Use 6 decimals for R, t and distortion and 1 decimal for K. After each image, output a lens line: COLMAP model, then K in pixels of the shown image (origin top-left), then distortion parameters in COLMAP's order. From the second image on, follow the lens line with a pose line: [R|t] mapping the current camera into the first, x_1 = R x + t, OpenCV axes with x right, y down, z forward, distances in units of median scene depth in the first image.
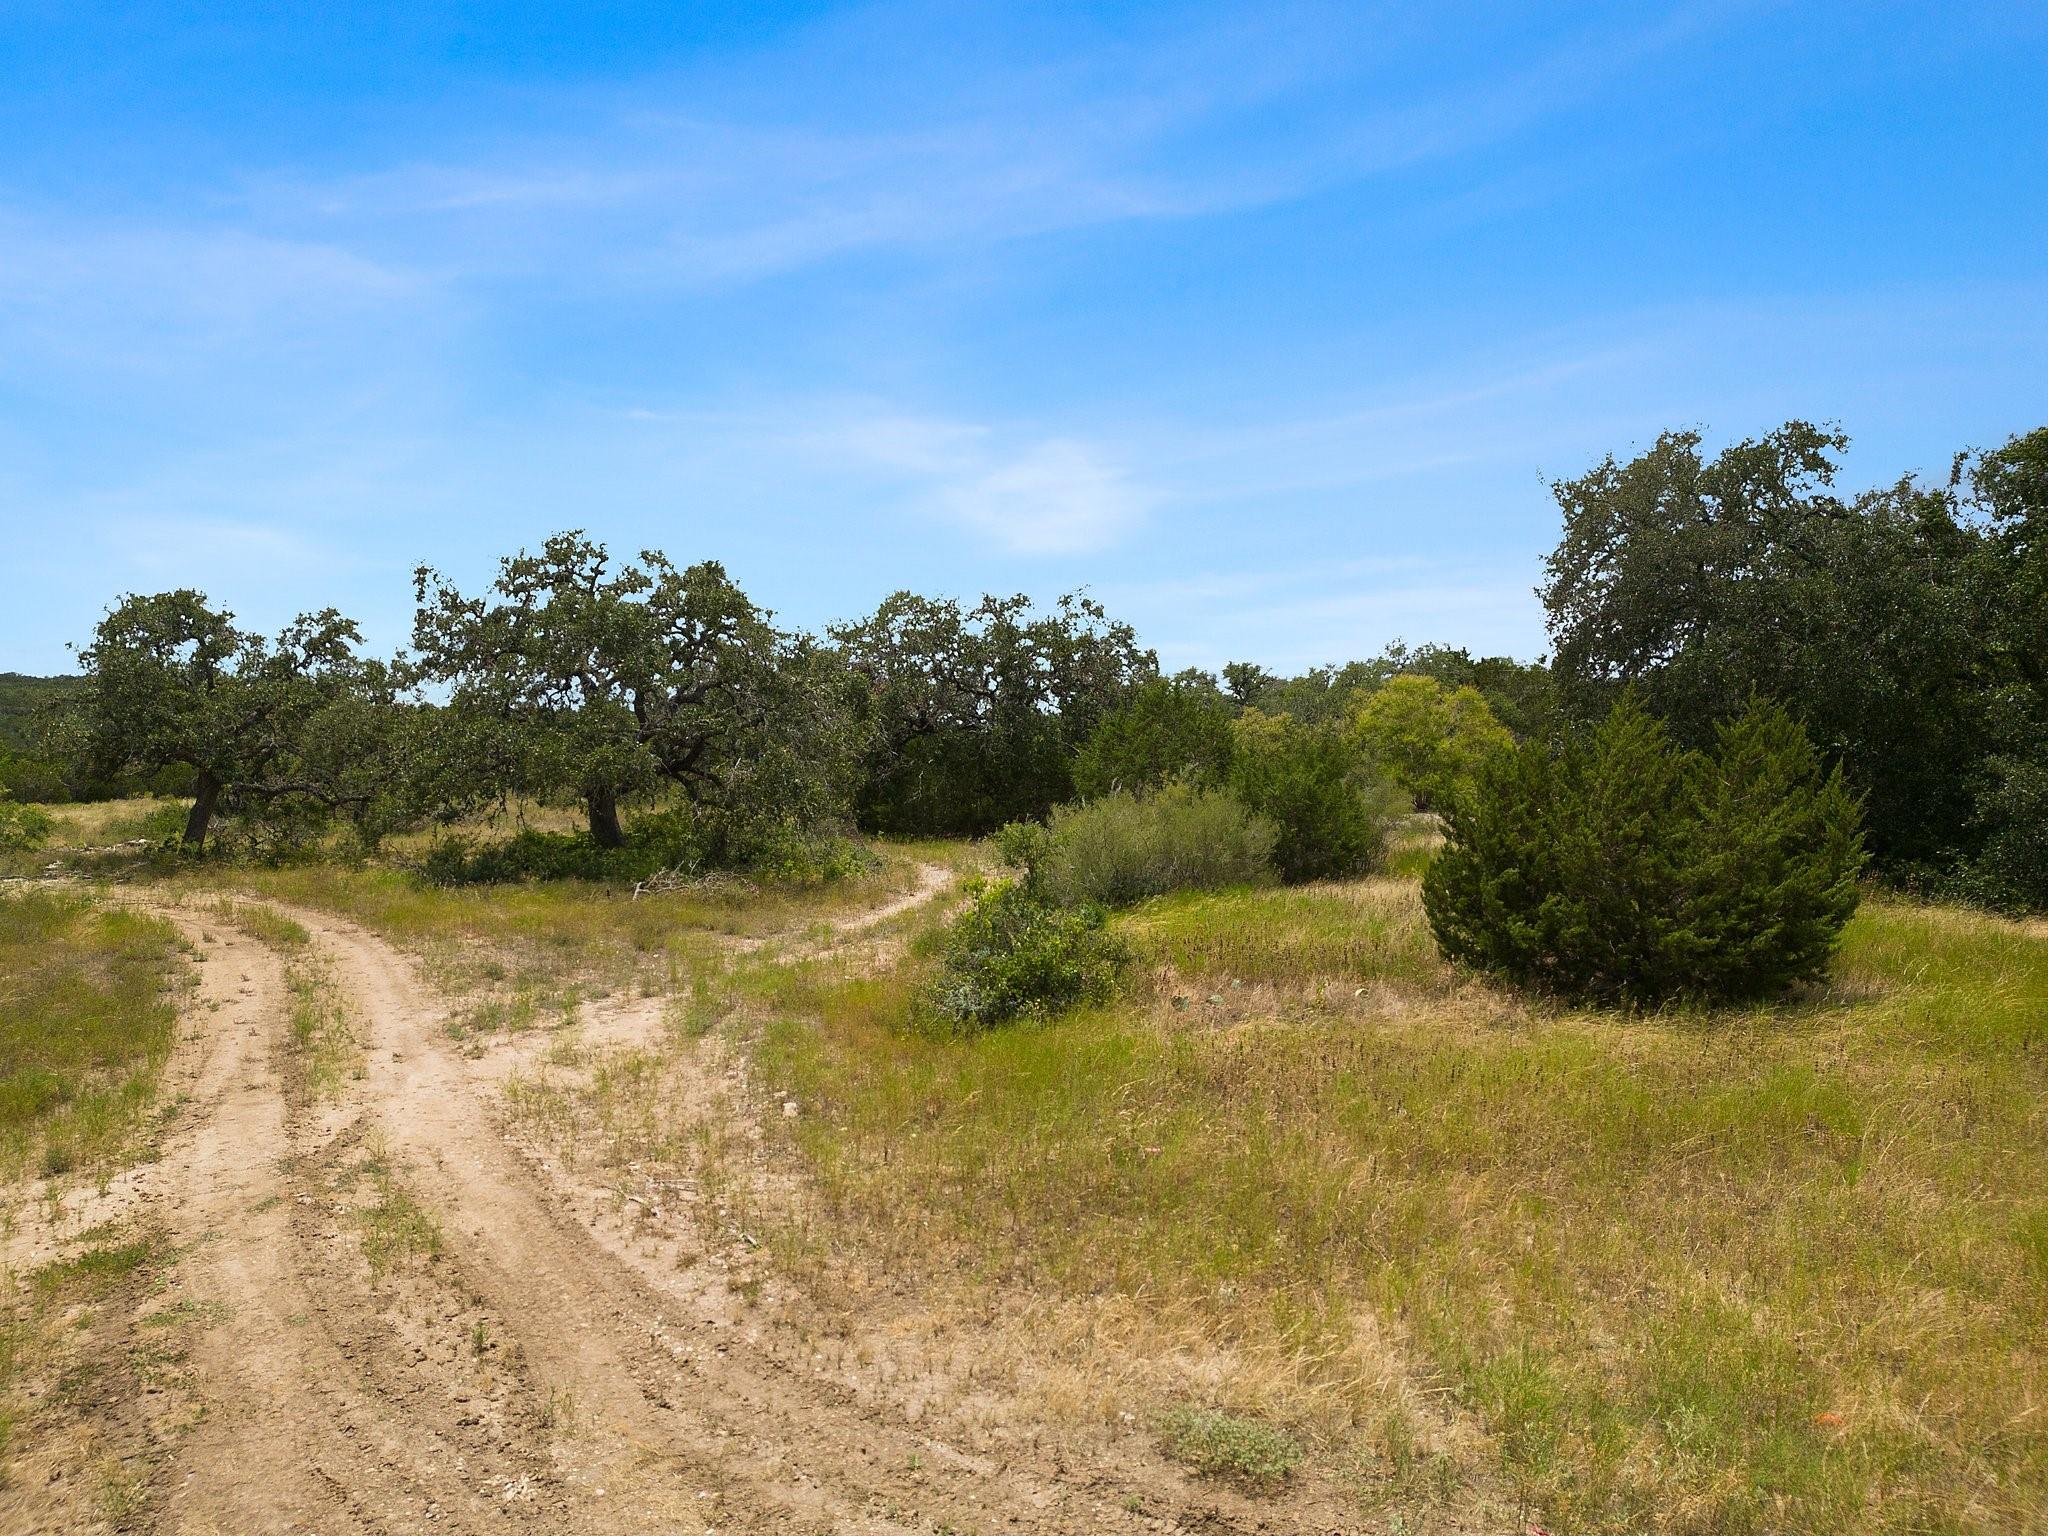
lens RADIAL K [[1432.6, 0, 1013.9], [0, 1432.6, 760.6], [0, 0, 1]] dist [0.068958, -0.061752]
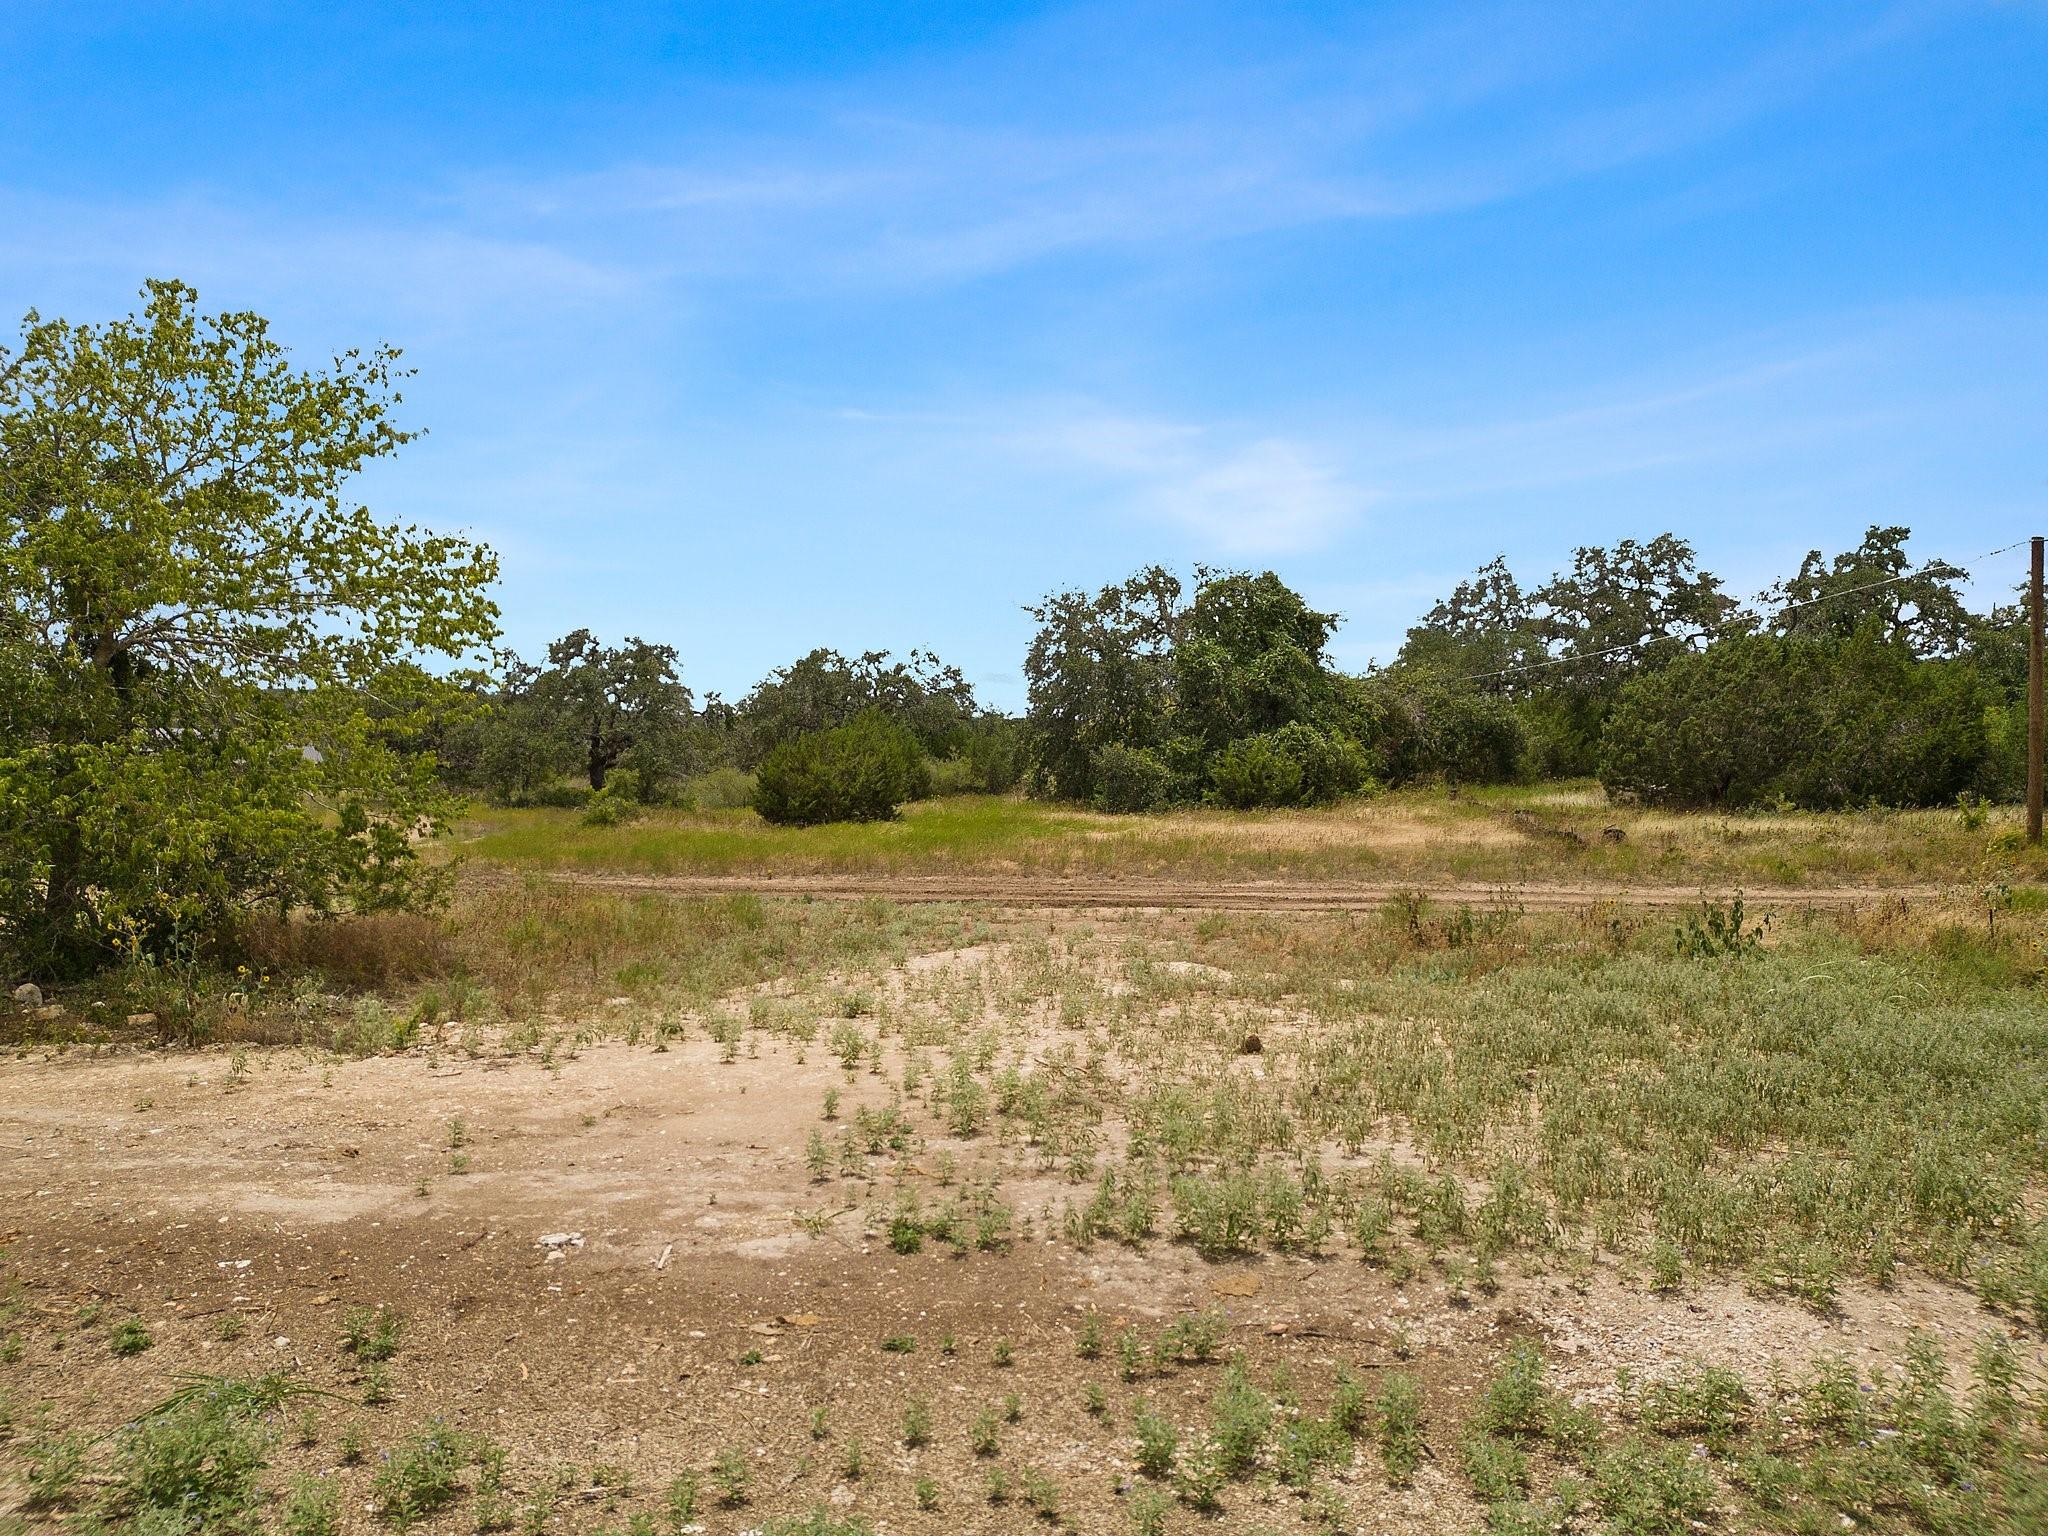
lens RADIAL K [[1432.6, 0, 1020.3], [0, 1432.6, 758.9], [0, 0, 1]] dist [0.068958, -0.061752]
pose [[0.979078, 0.002330, -0.203470, 0.665335], [-0.003150, 0.999988, -0.003709, 0.018052], [0.203459, 0.004272, 0.979074, -0.768559]]
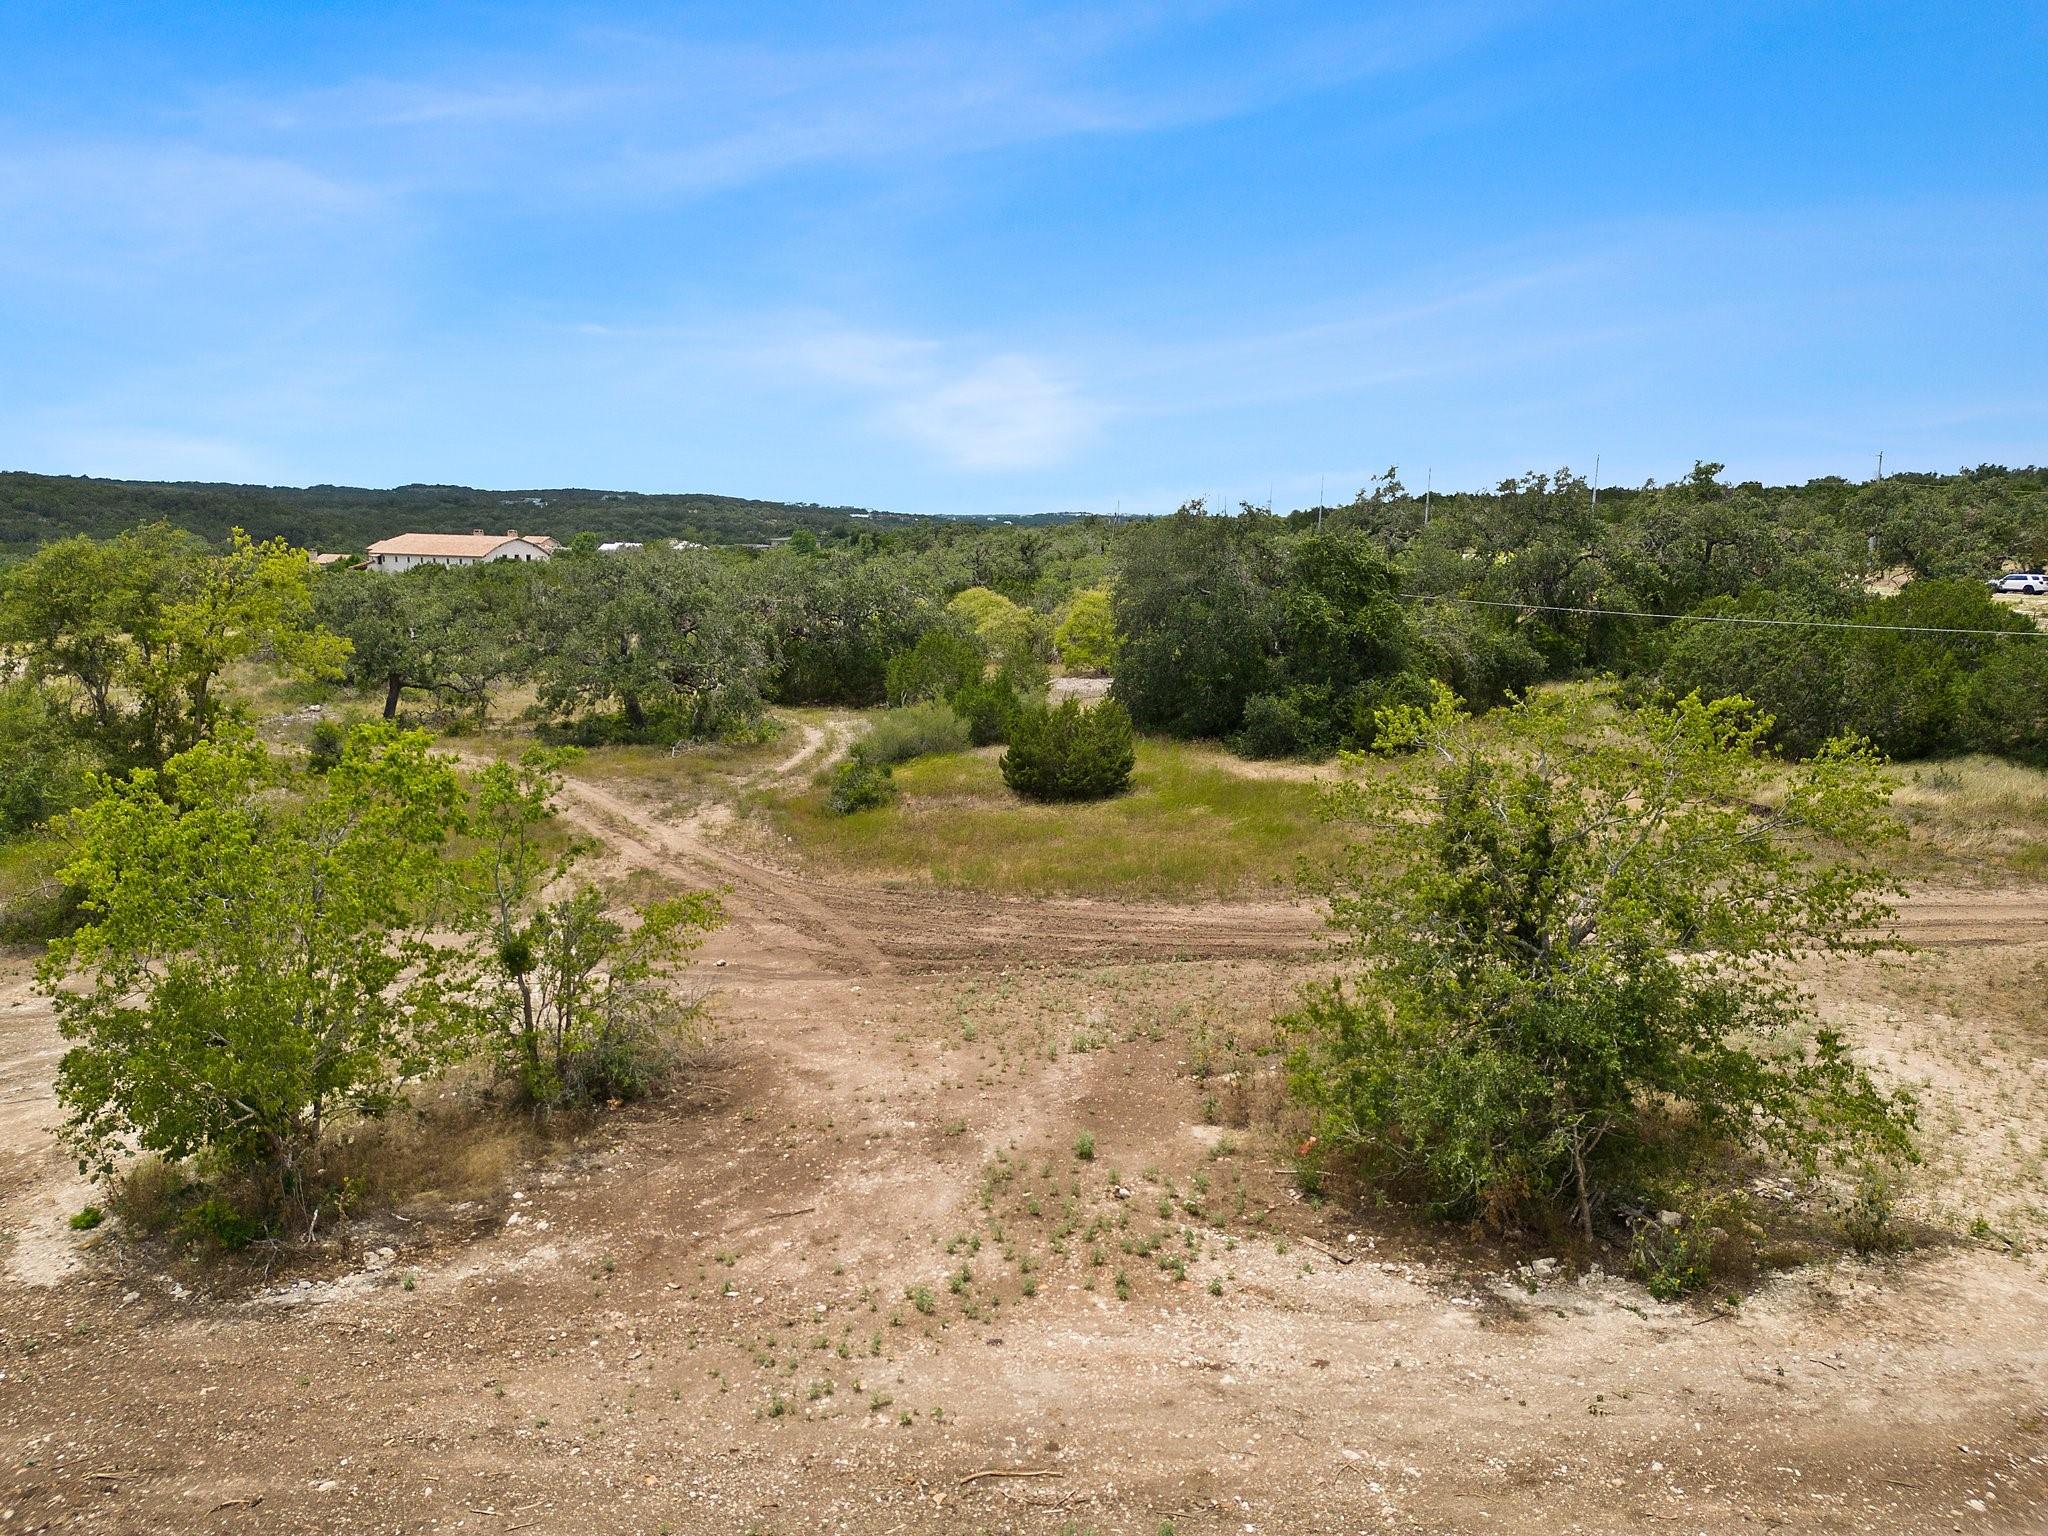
lens RADIAL K [[1432.6, 0, 1016.2], [0, 1432.6, 760.8], [0, 0, 1]] dist [0.068958, -0.061752]
pose [[0.993677, -0.018176, 0.110796, 0.001465], [0.000913, 0.988085, 0.153905, -0.181877], [-0.112273, -0.152831, 0.981854, -0.928889]]
